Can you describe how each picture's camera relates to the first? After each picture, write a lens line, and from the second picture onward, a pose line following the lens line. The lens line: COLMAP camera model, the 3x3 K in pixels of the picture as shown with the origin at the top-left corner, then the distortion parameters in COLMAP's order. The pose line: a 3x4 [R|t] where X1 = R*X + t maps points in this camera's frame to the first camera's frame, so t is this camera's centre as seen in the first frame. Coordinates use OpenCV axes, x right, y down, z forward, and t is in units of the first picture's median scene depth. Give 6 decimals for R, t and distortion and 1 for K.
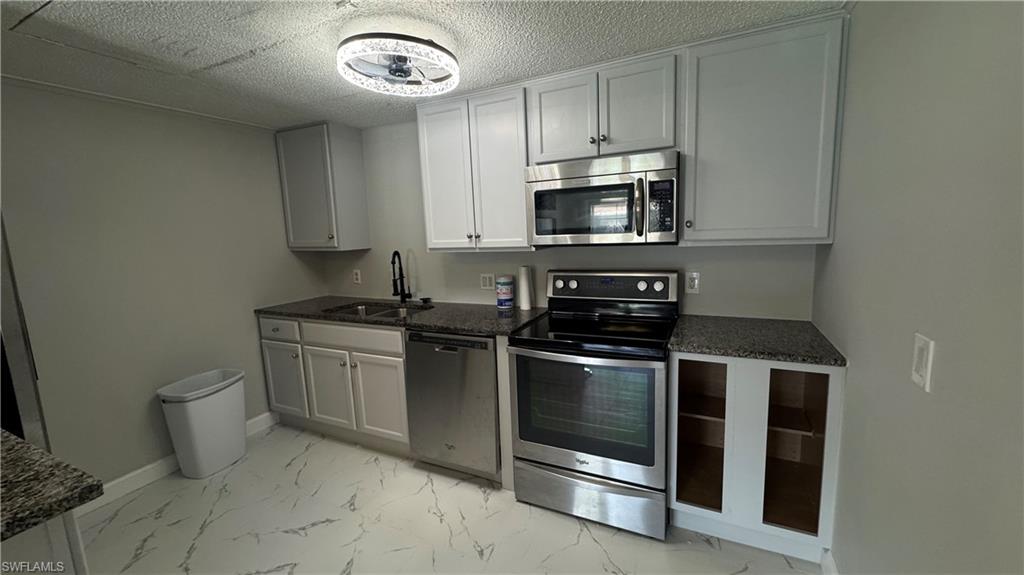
lens RADIAL K [[412.0, 0, 515.4], [0, 412.0, 285.0], [0, 0, 1]] dist [0.003960, 0.000667]
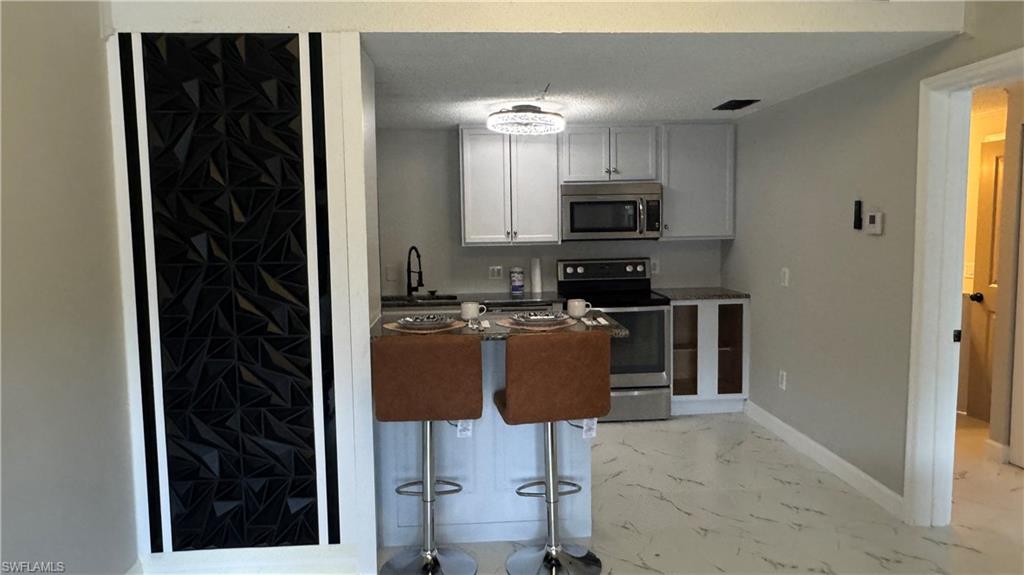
lens RADIAL K [[717.6, 0, 511.5], [0, 717.6, 284.1], [0, 0, 1]] dist [0.001140, -0.004055]
pose [[0.870954, -0.016648, 0.491083, -1.207275], [0.051799, 0.996968, -0.058070, 0.169316], [-0.488627, 0.076014, 0.869175, -0.924465]]
